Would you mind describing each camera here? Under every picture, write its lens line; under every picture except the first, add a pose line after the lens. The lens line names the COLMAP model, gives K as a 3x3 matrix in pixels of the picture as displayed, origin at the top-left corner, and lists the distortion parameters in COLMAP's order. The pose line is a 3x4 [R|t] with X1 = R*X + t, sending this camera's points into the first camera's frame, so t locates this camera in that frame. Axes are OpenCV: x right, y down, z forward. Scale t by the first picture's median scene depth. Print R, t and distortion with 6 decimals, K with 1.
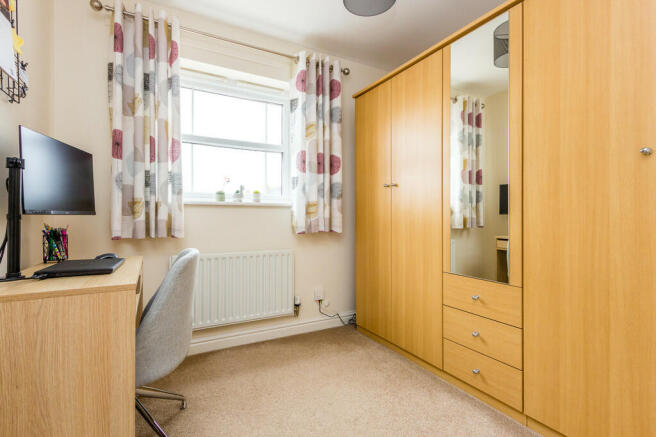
lens RADIAL K [[301.7, 0, 332.4], [0, 301.7, 217.6], [0, 0, 1]] dist [-0.000968, -0.000113]
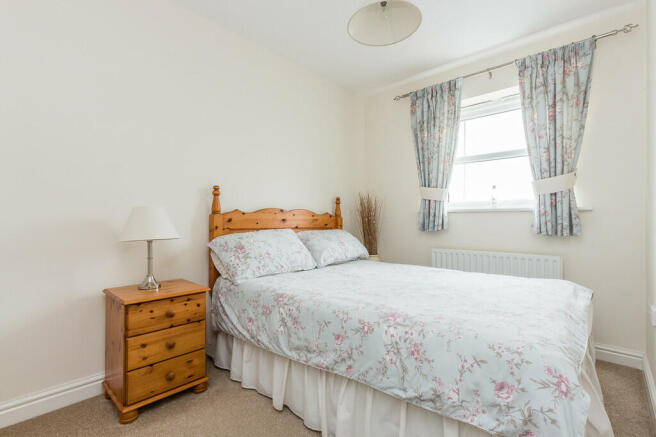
lens RADIAL K [[301.7, 0, 332.4], [0, 301.7, 217.6], [0, 0, 1]] dist [-0.000968, -0.000113]
pose [[0.325585, -0.009159, -0.945468, 0.560803], [-0.002937, 0.999938, -0.010698, 0.000672], [0.945508, 0.006259, 0.325538, 0.051343]]
